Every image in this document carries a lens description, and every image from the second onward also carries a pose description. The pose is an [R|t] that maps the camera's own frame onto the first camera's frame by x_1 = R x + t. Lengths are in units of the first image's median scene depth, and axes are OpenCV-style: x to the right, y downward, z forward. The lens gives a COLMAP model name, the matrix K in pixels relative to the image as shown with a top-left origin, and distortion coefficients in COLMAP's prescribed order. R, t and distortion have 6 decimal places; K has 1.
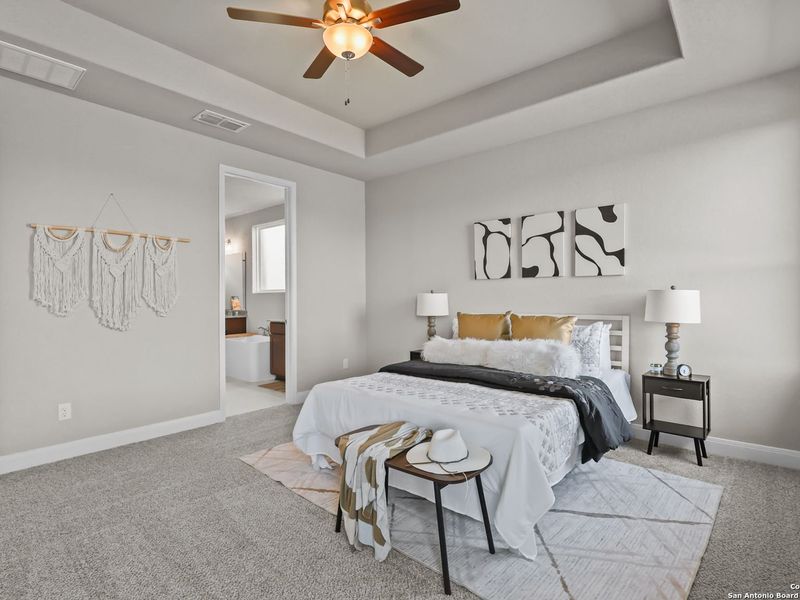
lens RADIAL K [[415.4, 0, 397.9], [0, 415.4, 287.8], [0, 0, 1]] dist [-0.001797, -0.000366]
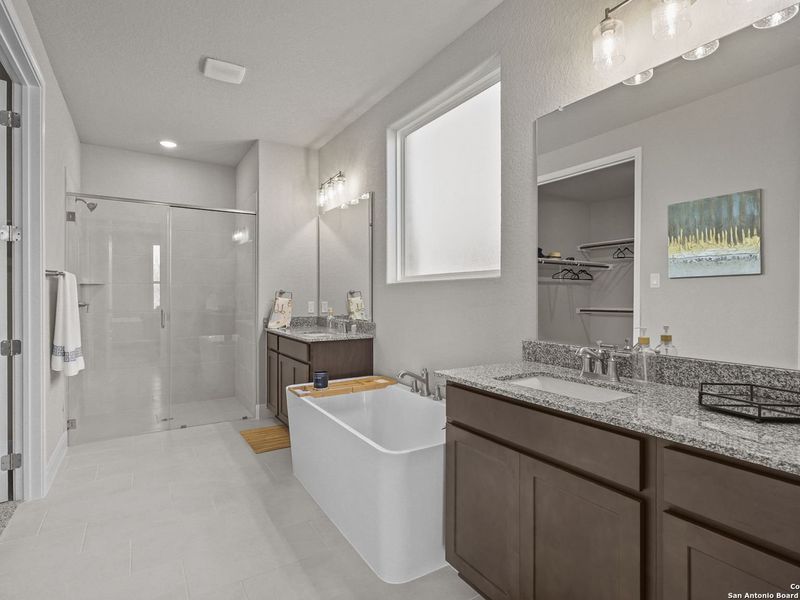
lens RADIAL K [[415.4, 0, 397.9], [0, 415.4, 287.8], [0, 0, 1]] dist [-0.001797, -0.000366]
pose [[0.951097, 0.004075, -0.308864, -0.205602], [-0.000081, 0.999916, 0.012942, 0.011531], [0.308891, -0.012284, 0.951018, 0.591697]]
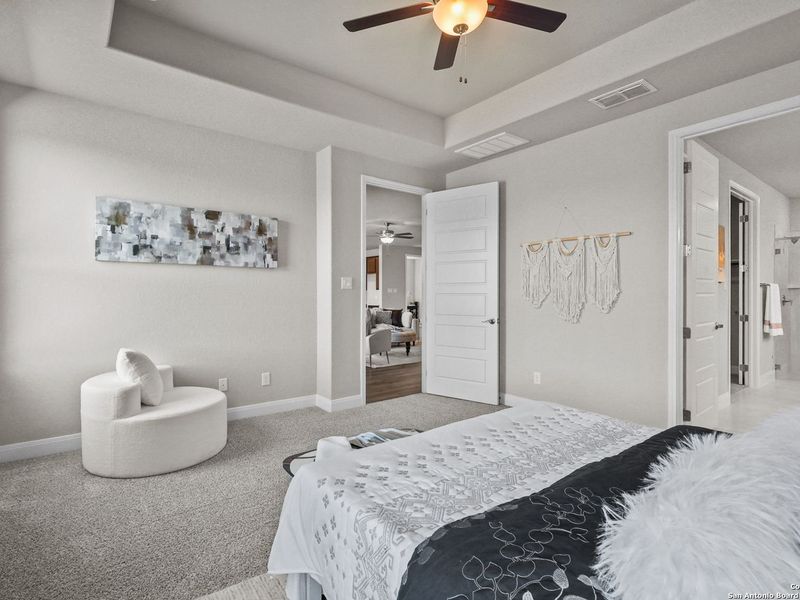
lens RADIAL K [[424.8, 0, 400.0], [0, 424.8, 300.0], [0, 0, 1]] dist [-0.001503, -0.000512]
pose [[-0.204381, 0.016728, -0.978748, 0.279507], [0.026687, 0.999578, 0.011511, 0.004862], [0.978527, -0.023767, -0.204742, 0.357625]]
